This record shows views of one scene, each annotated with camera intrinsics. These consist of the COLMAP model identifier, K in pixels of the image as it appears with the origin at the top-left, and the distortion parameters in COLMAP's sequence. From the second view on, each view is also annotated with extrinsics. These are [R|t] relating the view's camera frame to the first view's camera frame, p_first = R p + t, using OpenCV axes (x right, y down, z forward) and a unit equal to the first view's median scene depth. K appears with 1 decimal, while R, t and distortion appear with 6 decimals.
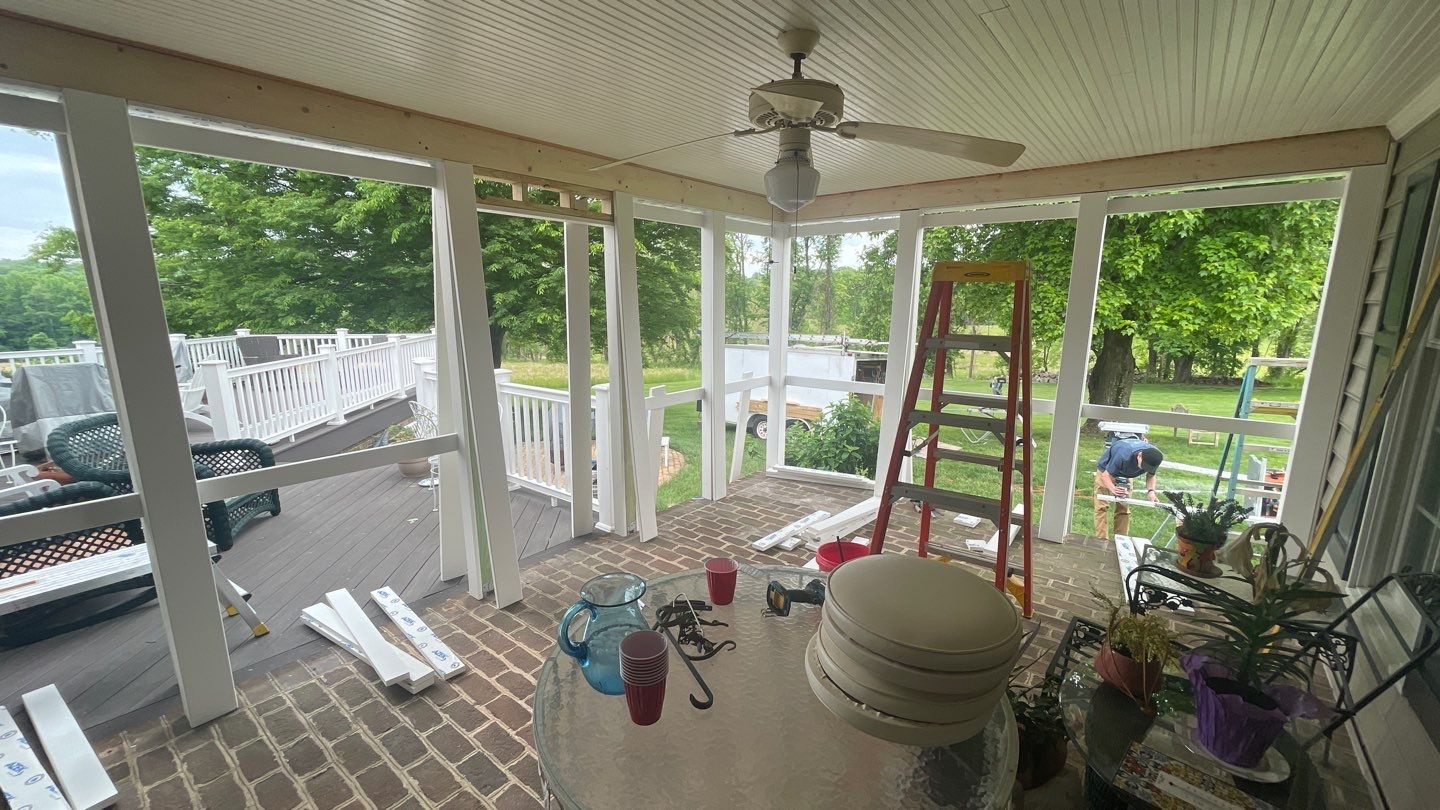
lens RADIAL K [[572.3, 0, 720.9], [0, 572.3, 411.9], [0, 0, 1]] dist [0.004783, 0.000218]
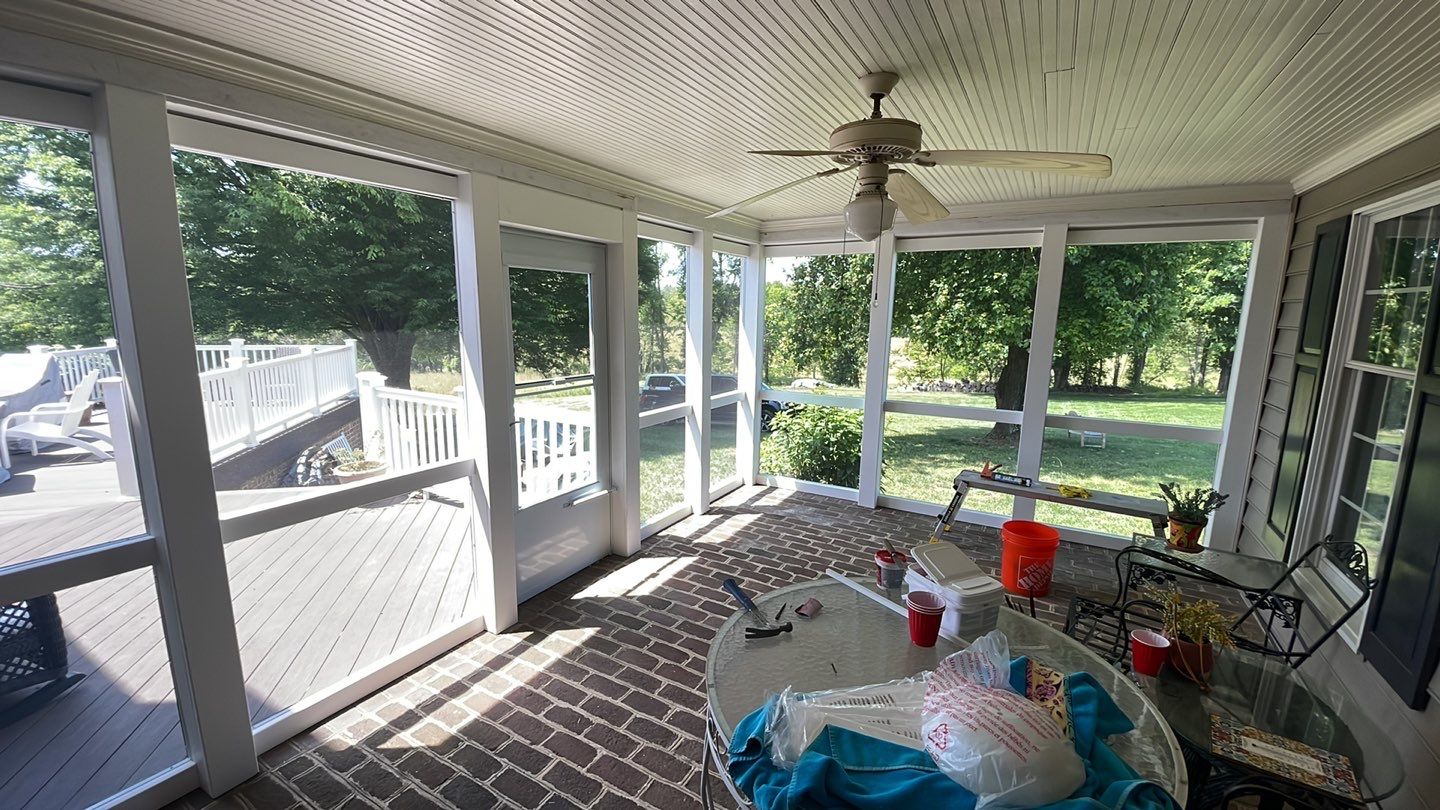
lens RADIAL K [[573.1, 0, 720.0], [0, 573.1, 405.0], [0, 0, 1]] dist [-0.002728, -0.000378]
pose [[0.987434, -0.011161, 0.157639, -0.261354], [0.016191, 0.999399, -0.030658, -0.012188], [-0.157202, 0.032825, 0.987021, 0.007001]]
